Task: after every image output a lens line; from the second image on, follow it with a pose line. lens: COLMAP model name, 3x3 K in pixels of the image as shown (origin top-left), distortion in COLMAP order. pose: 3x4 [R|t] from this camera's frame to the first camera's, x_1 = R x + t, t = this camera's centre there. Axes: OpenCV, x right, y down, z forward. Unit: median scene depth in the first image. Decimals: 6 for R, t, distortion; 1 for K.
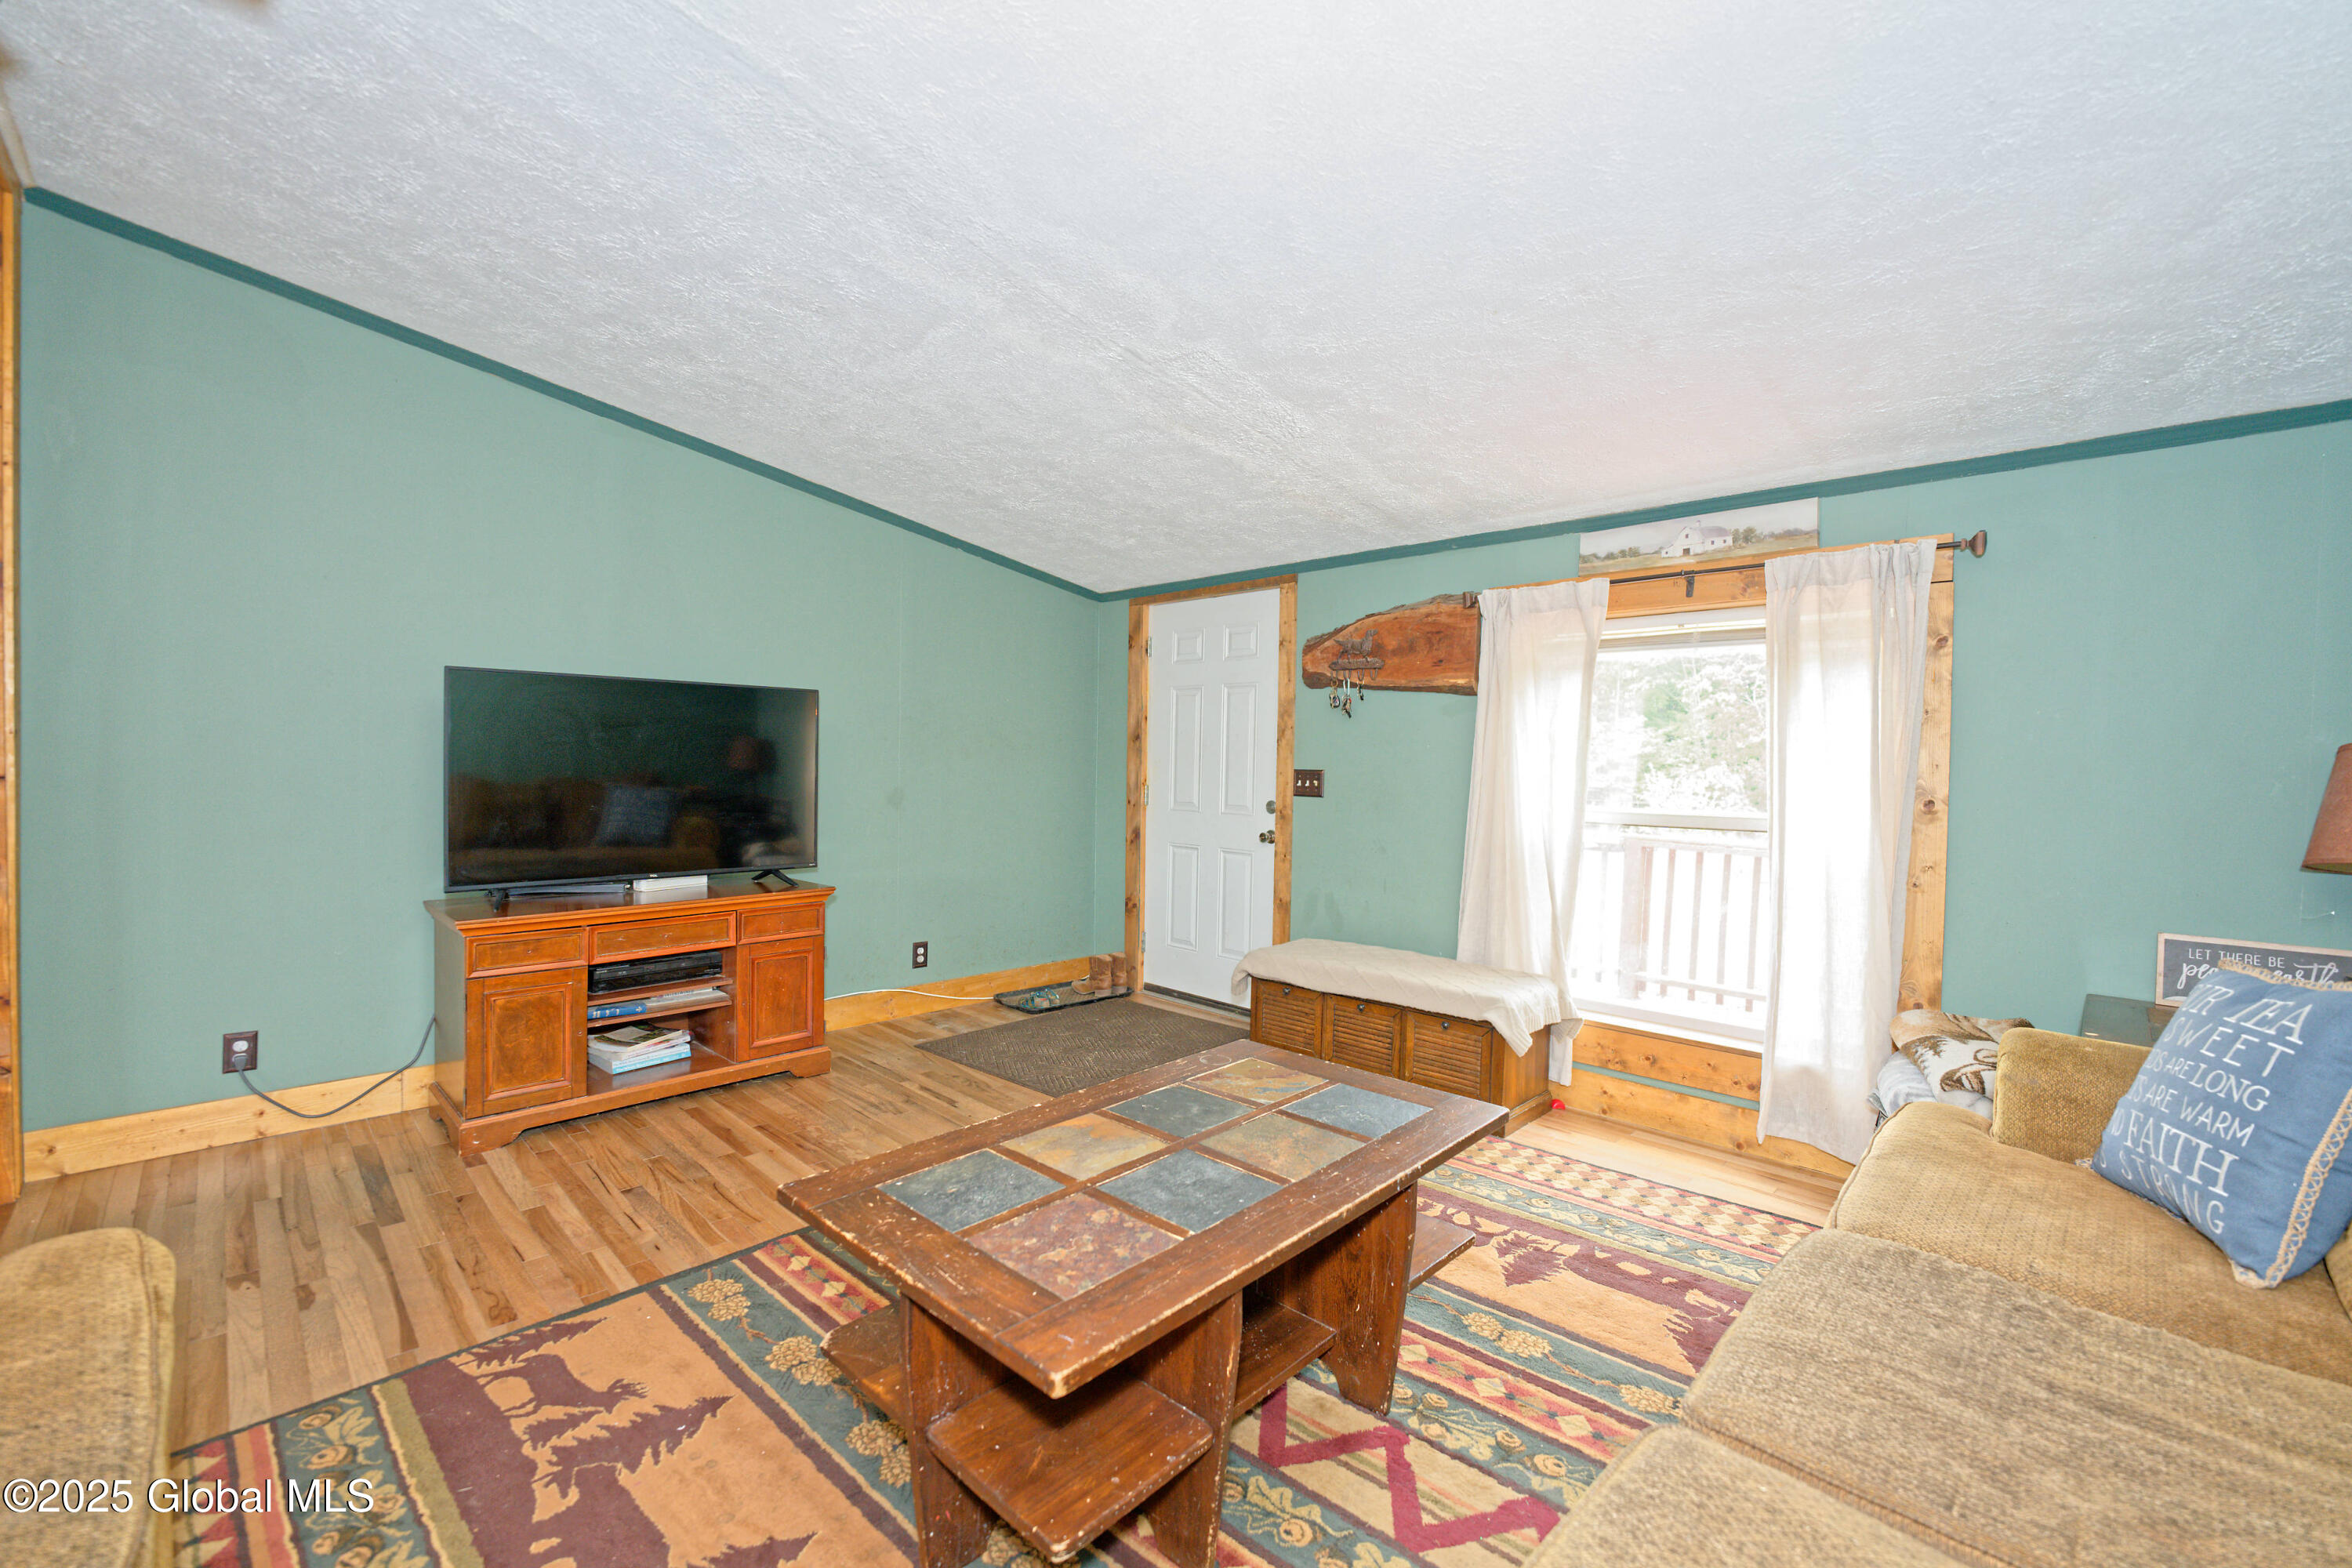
lens RADIAL K [[969.1, 0, 1176.0], [0, 969.1, 784.0], [0, 0, 1]] dist [-0.022033, 0.000119]
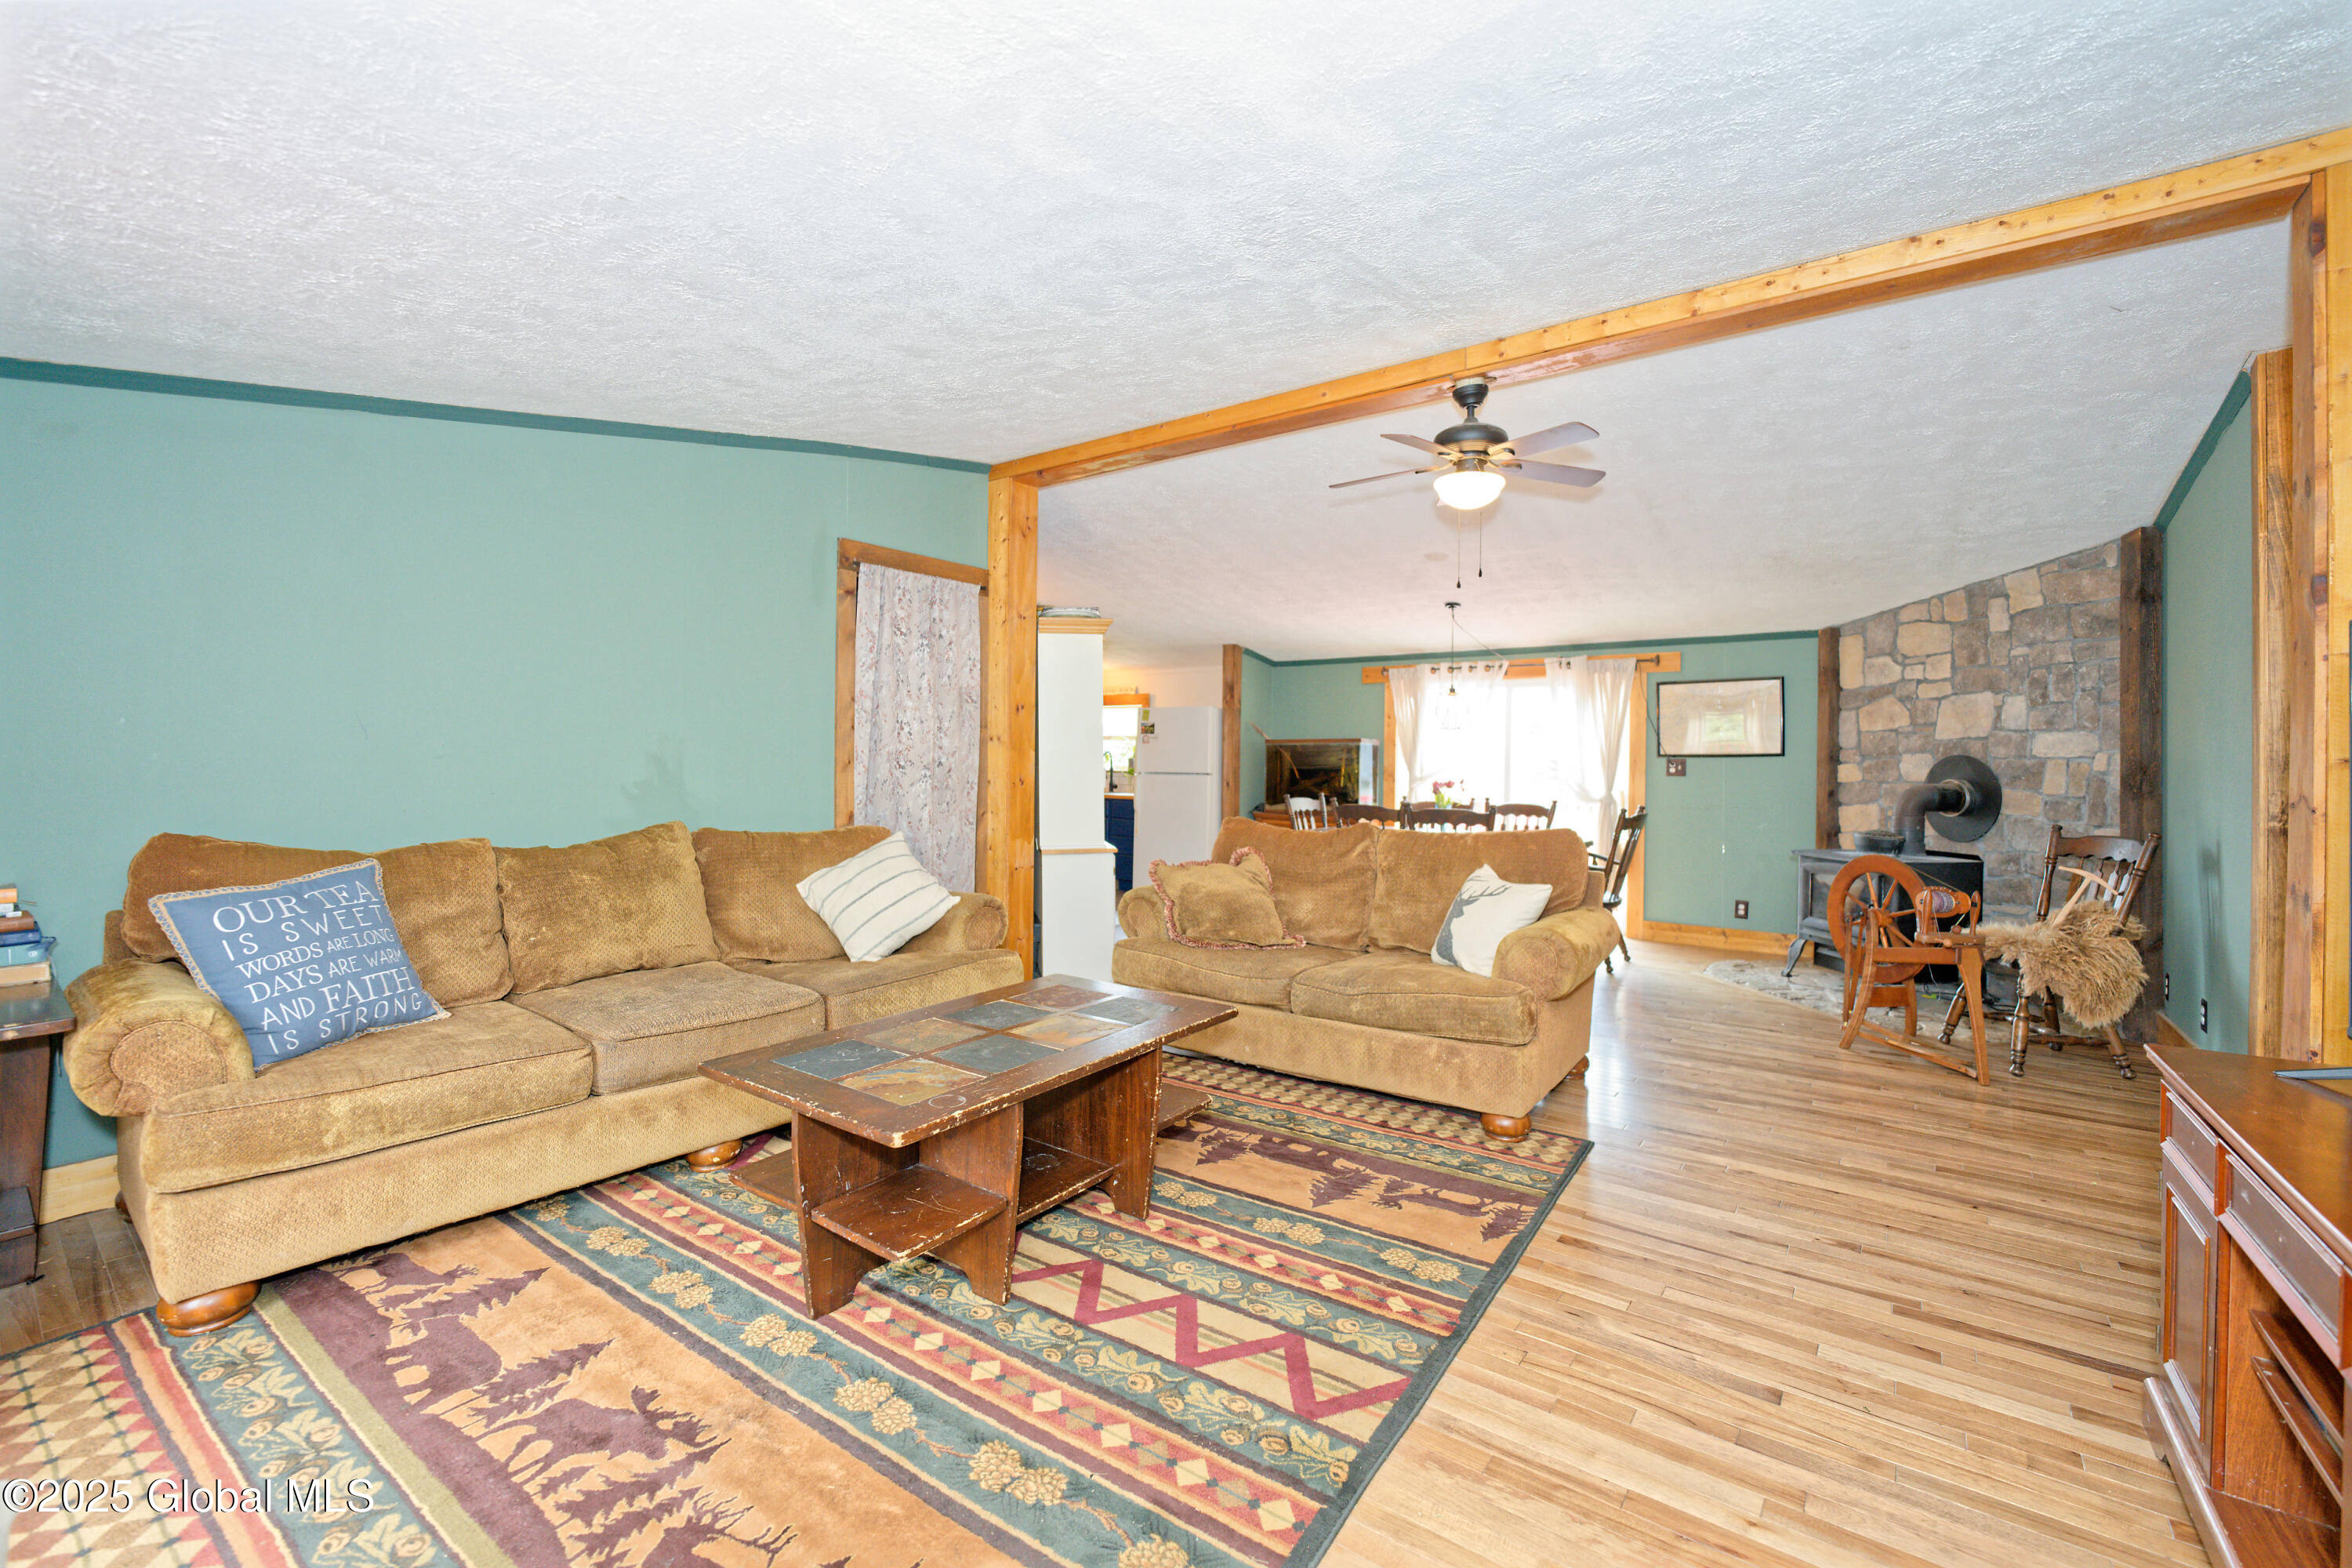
lens RADIAL K [[981.6, 0, 1191.3], [0, 981.6, 761.4], [0, 0, 1]] dist [-0.023373, -0.000064]
pose [[-0.989238, -0.026206, -0.143948, -0.024033], [-0.029652, 0.999322, 0.021845, -0.027641], [0.143278, 0.025878, -0.989344, 1.115373]]
